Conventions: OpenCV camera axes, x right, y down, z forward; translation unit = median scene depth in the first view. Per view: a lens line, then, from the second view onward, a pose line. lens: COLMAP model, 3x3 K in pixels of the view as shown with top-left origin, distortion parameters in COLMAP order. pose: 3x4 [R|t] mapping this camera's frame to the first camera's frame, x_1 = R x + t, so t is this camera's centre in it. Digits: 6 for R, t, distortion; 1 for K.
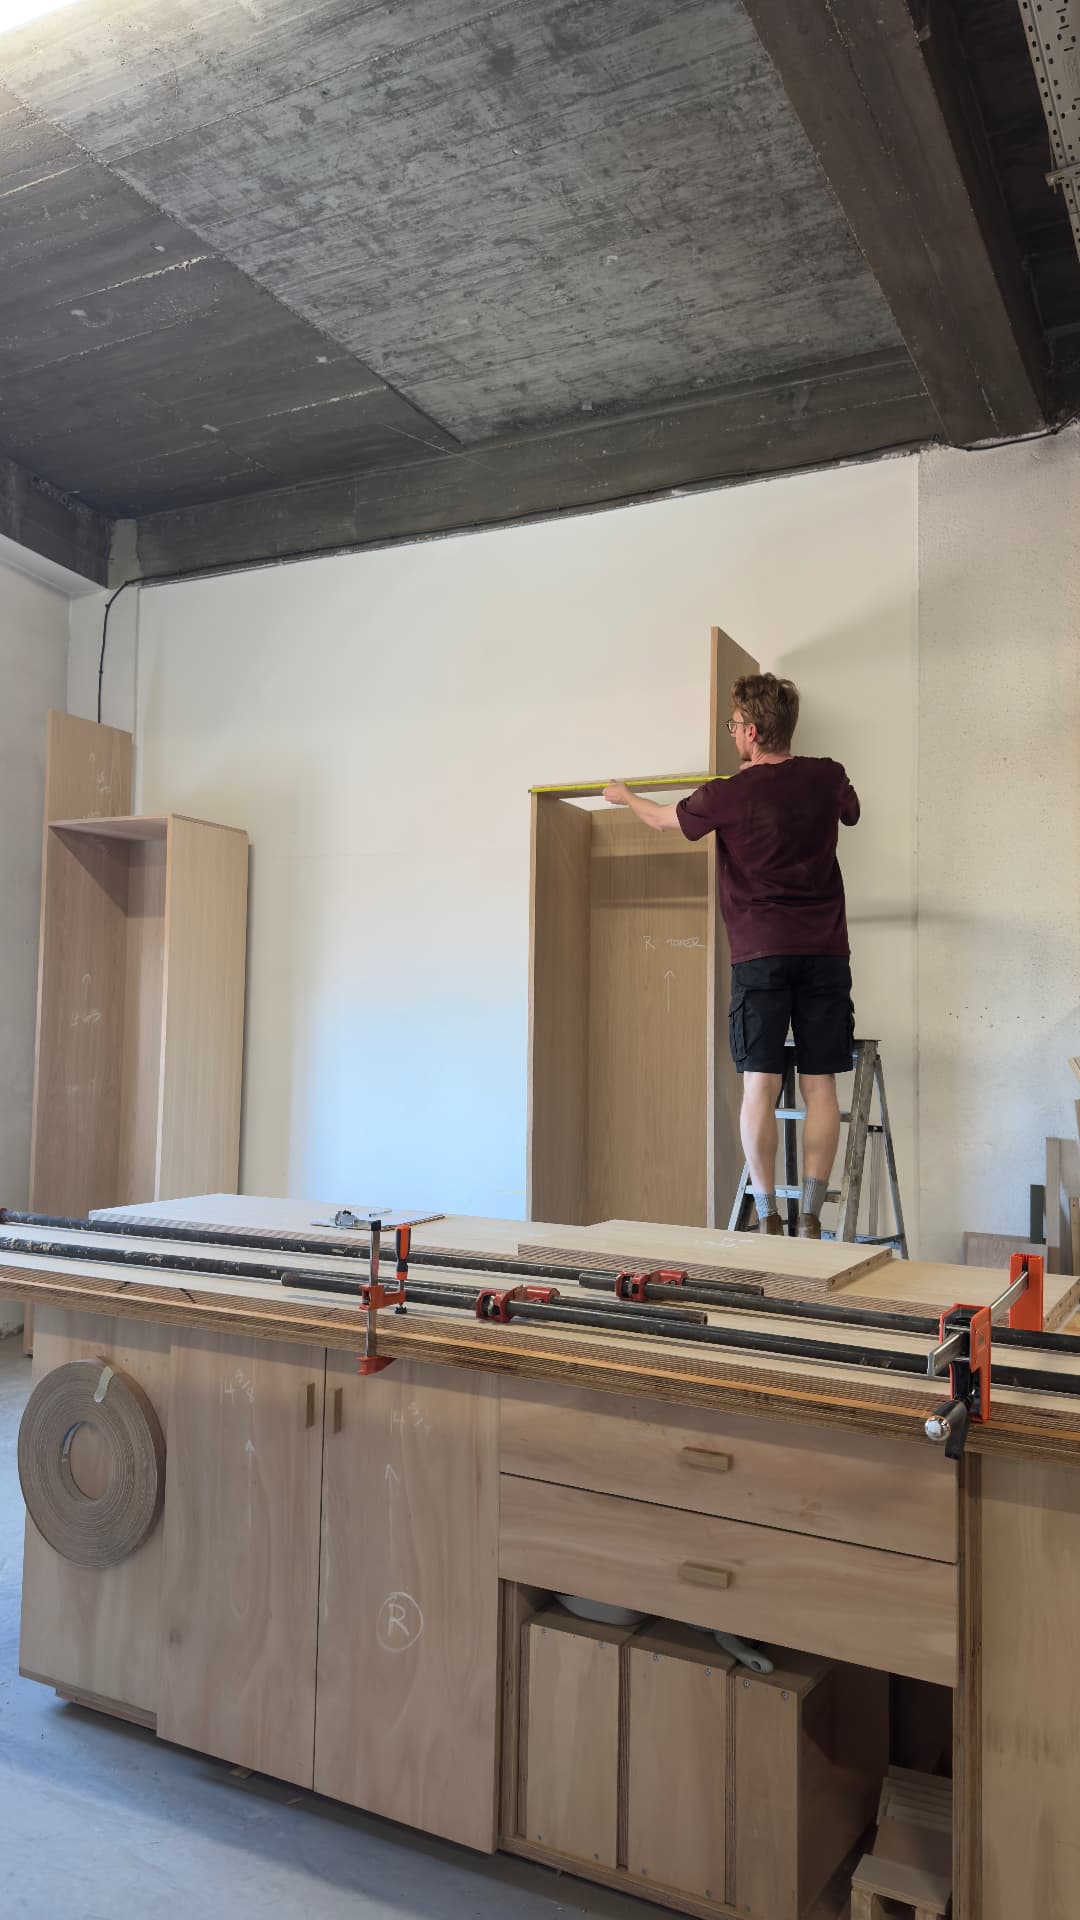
lens RADIAL K [[1346.3, 0, 540.7], [0, 1346.3, 961.9], [0, 0, 1]] dist [0.023271, -0.032207]
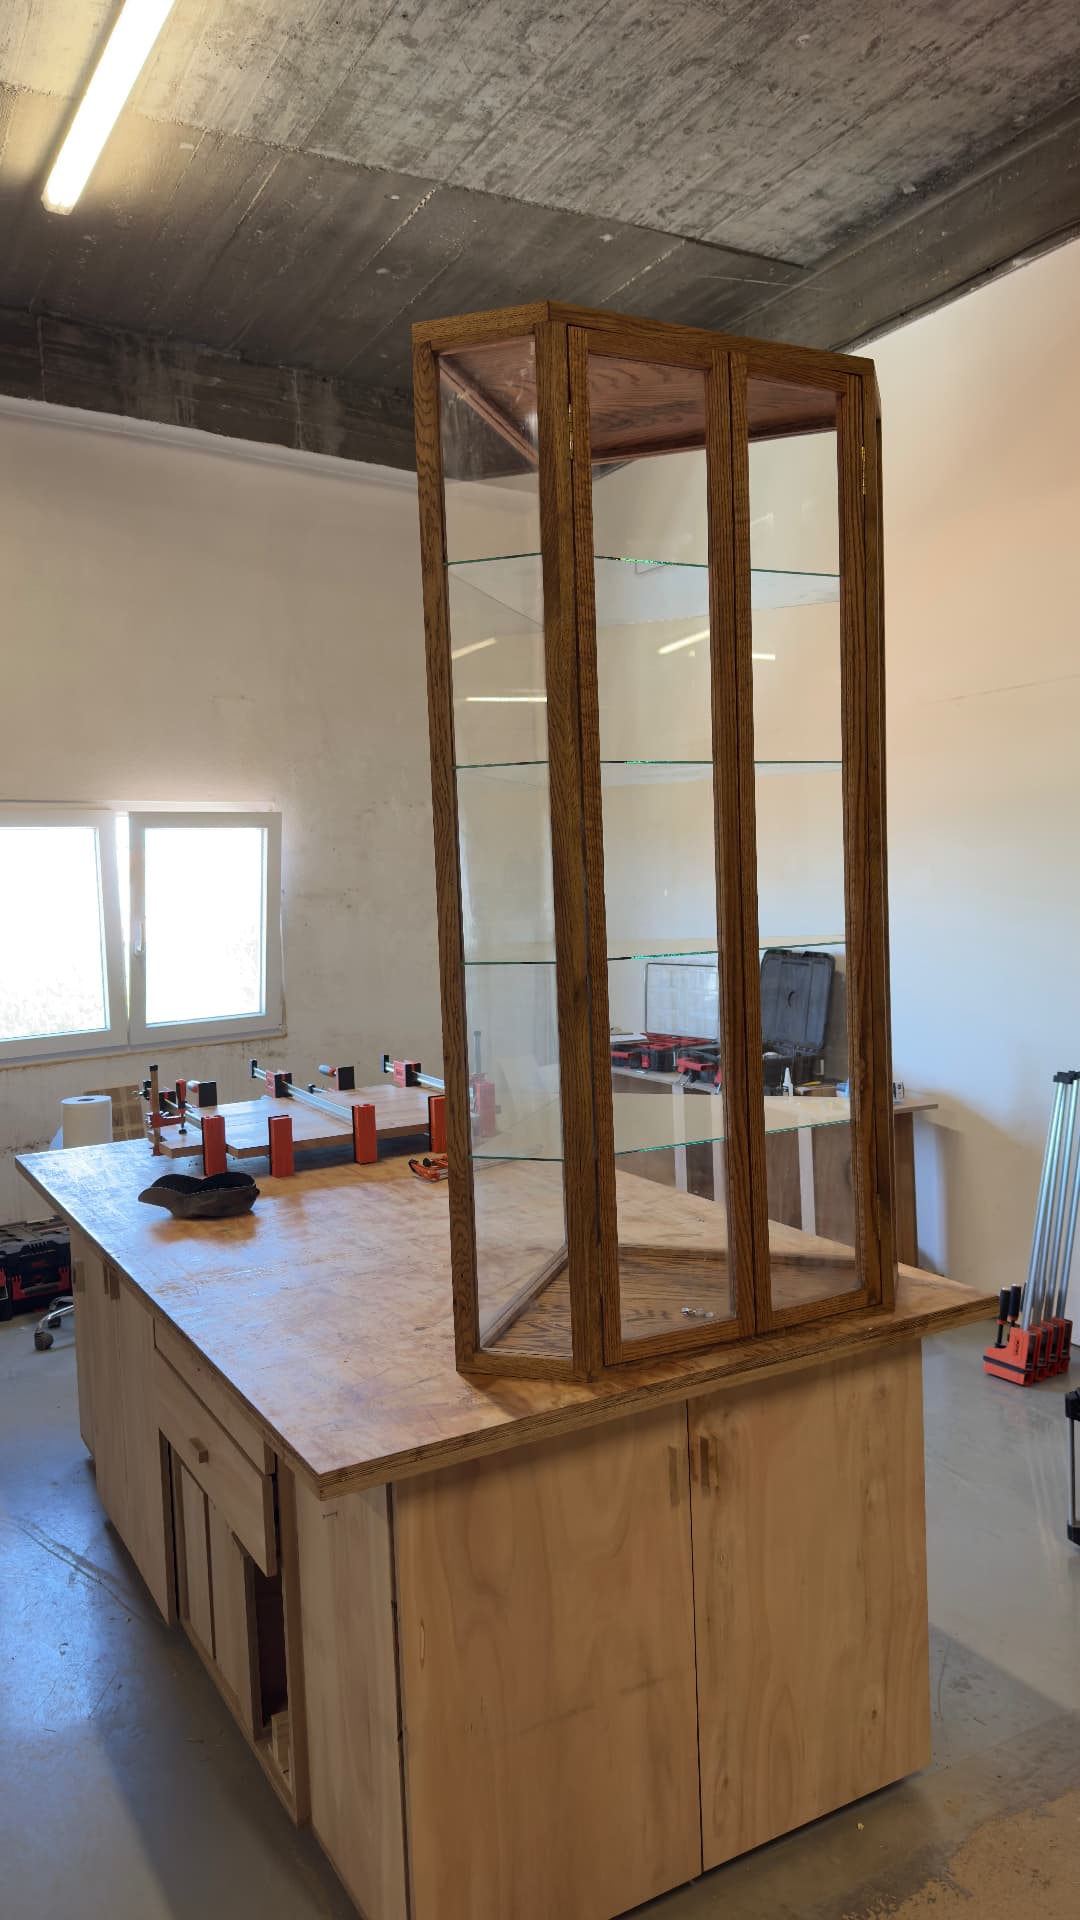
lens RADIAL K [[1346.3, 0, 527.0], [0, 1346.3, 947.1], [0, 0, 1]] dist [0.023271, -0.032207]
pose [[0.830111, -0.016718, -0.557347, 0.369987], [0.081914, 0.992362, 0.092236, -0.038438], [0.551548, -0.122220, 0.825141, 0.118032]]
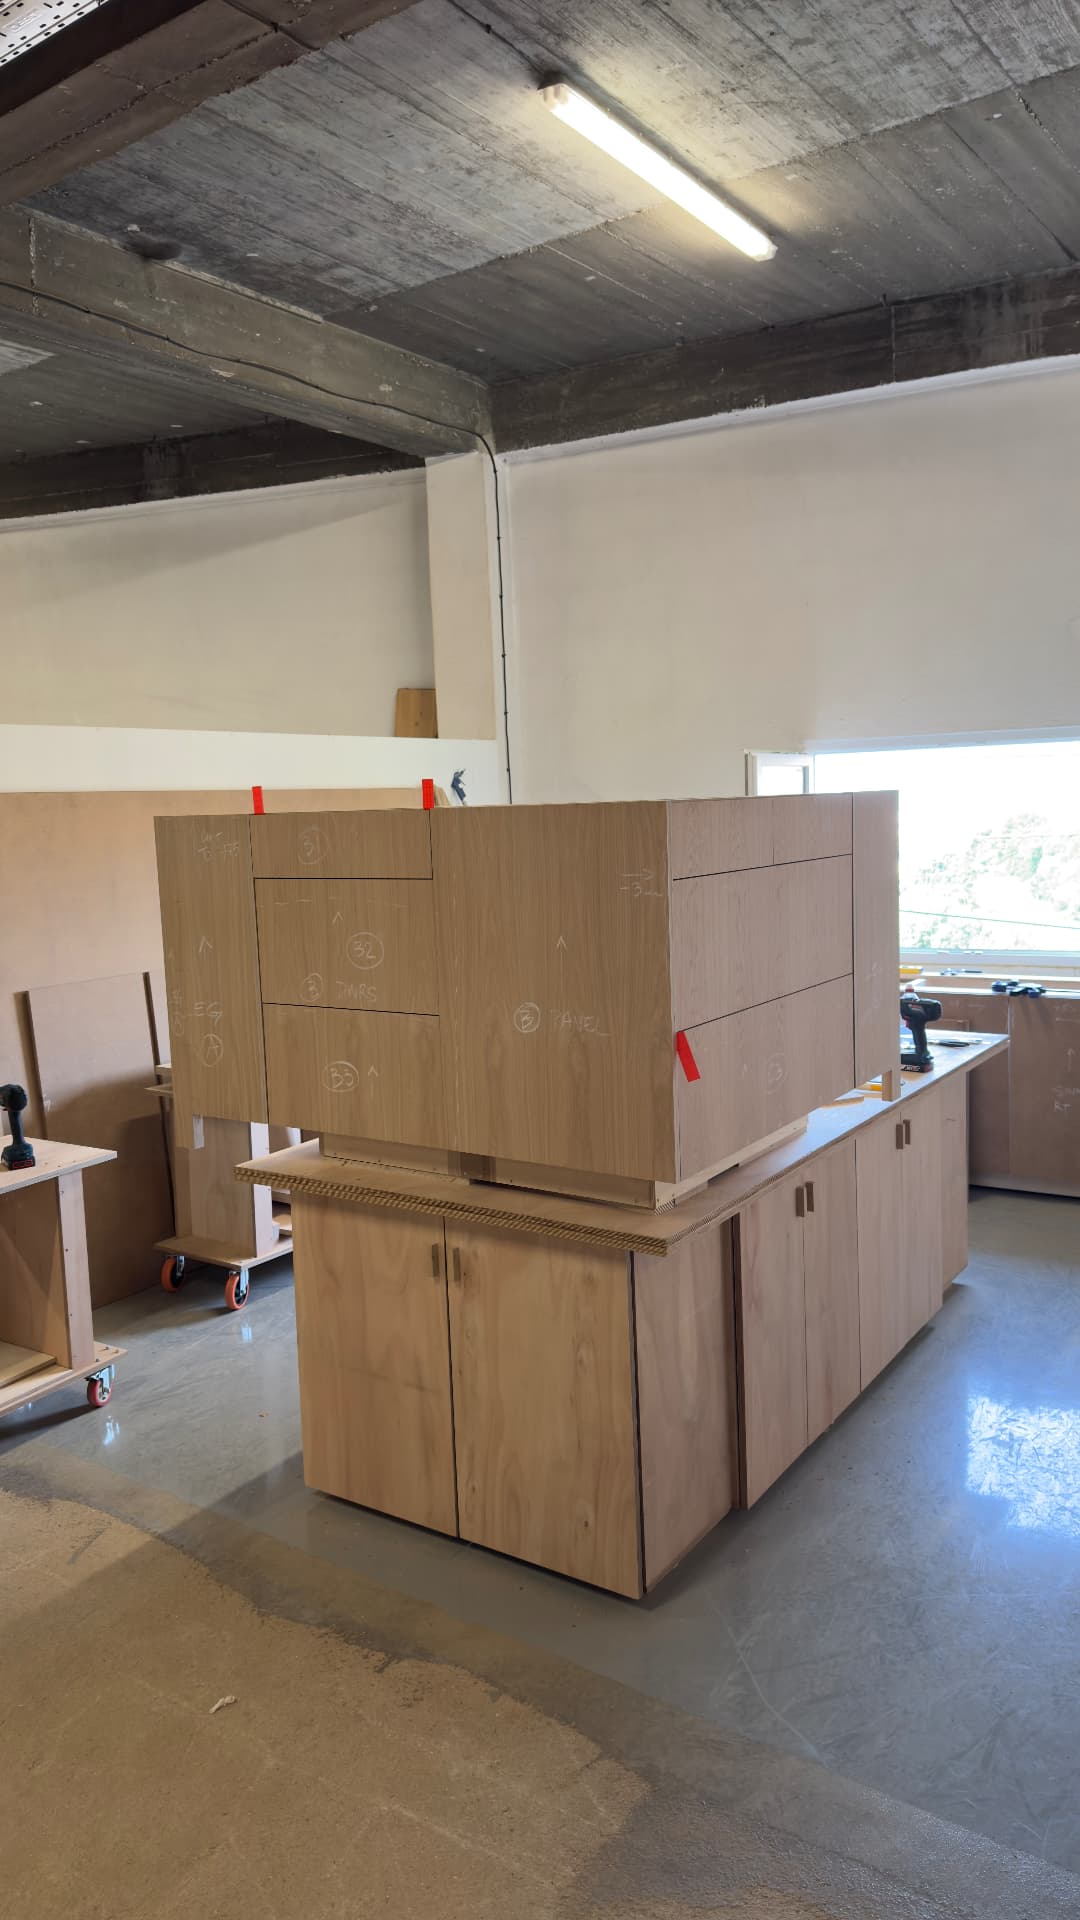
lens RADIAL K [[1346.3, 0, 552.7], [0, 1346.3, 1012.3], [0, 0, 1]] dist [0.023271, -0.032207]
pose [[-0.126217, 0.130579, -0.983371, 0.843944], [0.085545, 0.989039, 0.120352, -0.004358], [0.988307, -0.068932, -0.136004, 0.743242]]
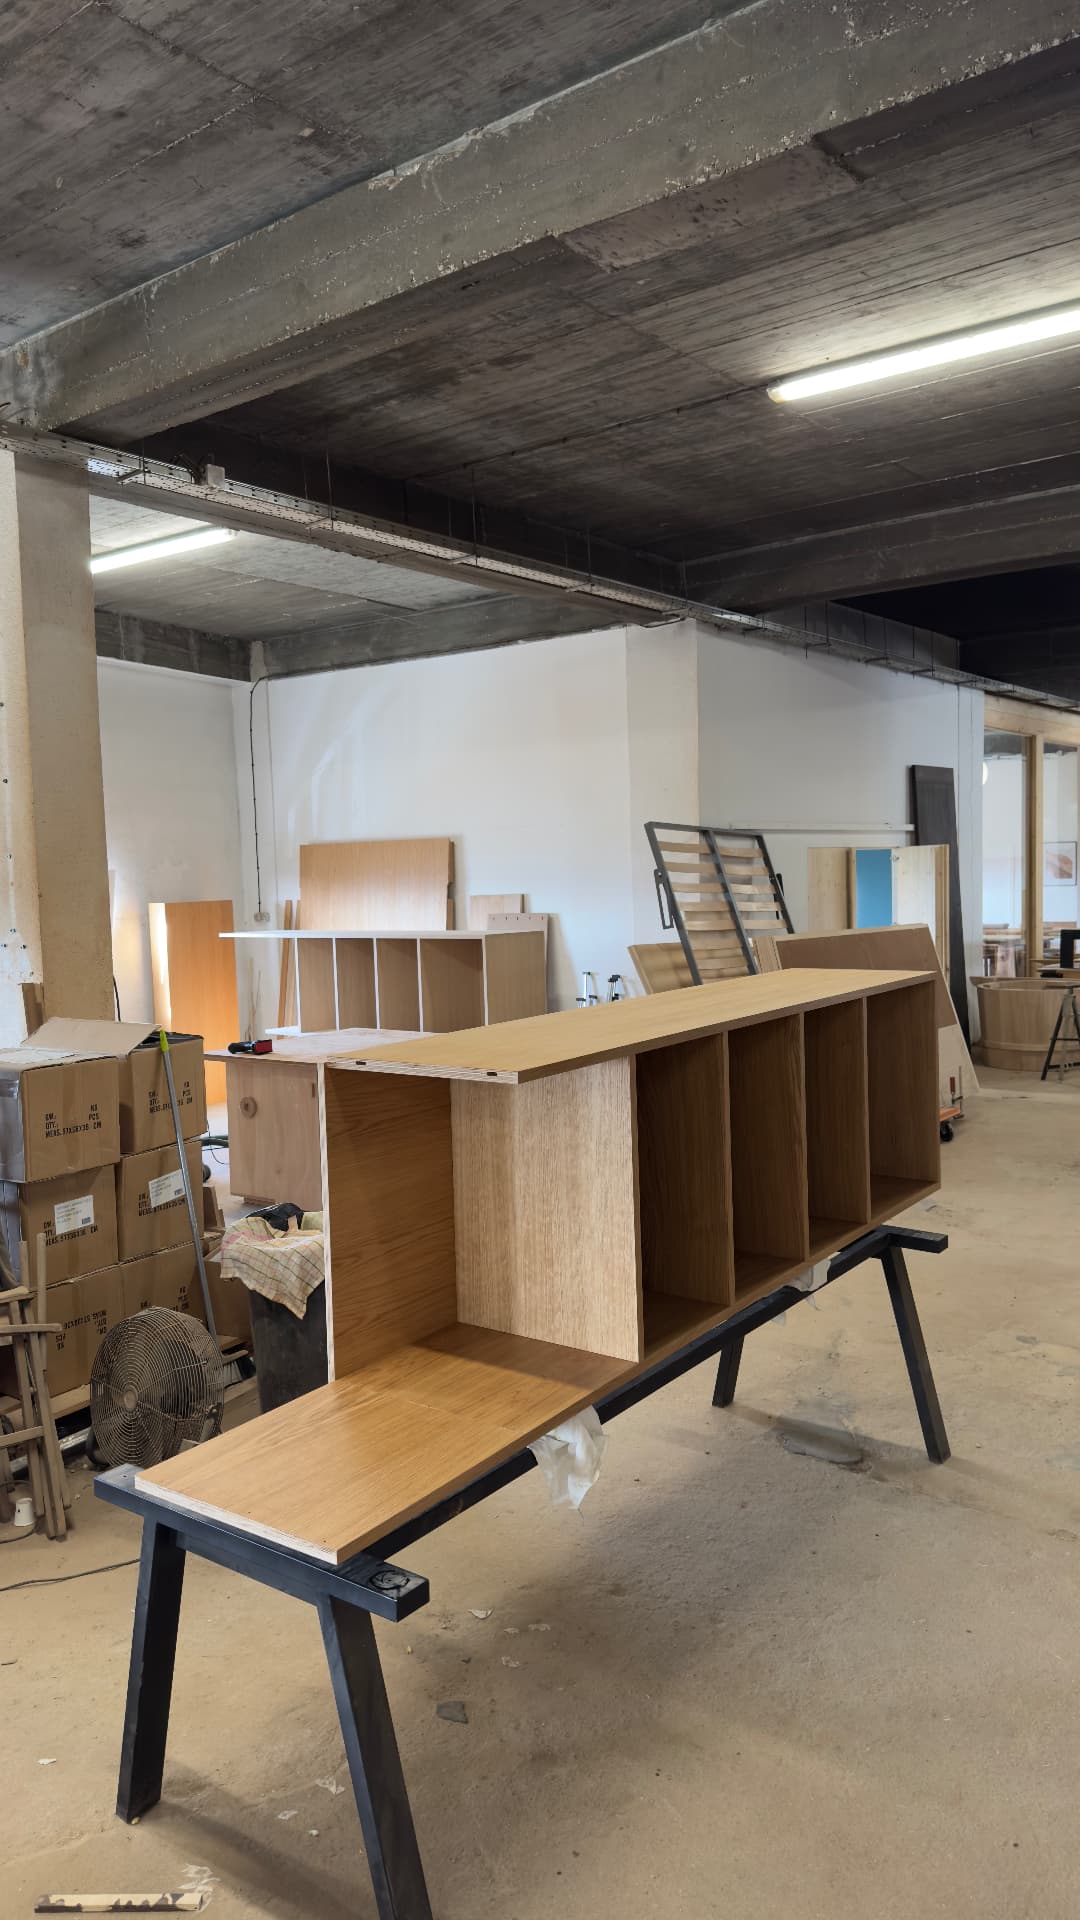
lens RADIAL K [[1346.3, 0, 571.0], [0, 1346.3, 1016.2], [0, 0, 1]] dist [0.023271, -0.032207]
pose [[0.986340, -0.028576, -0.162224, 0.556903], [0.053430, 0.987091, 0.150988, -0.135124], [0.155816, -0.157593, 0.975134, -1.101442]]
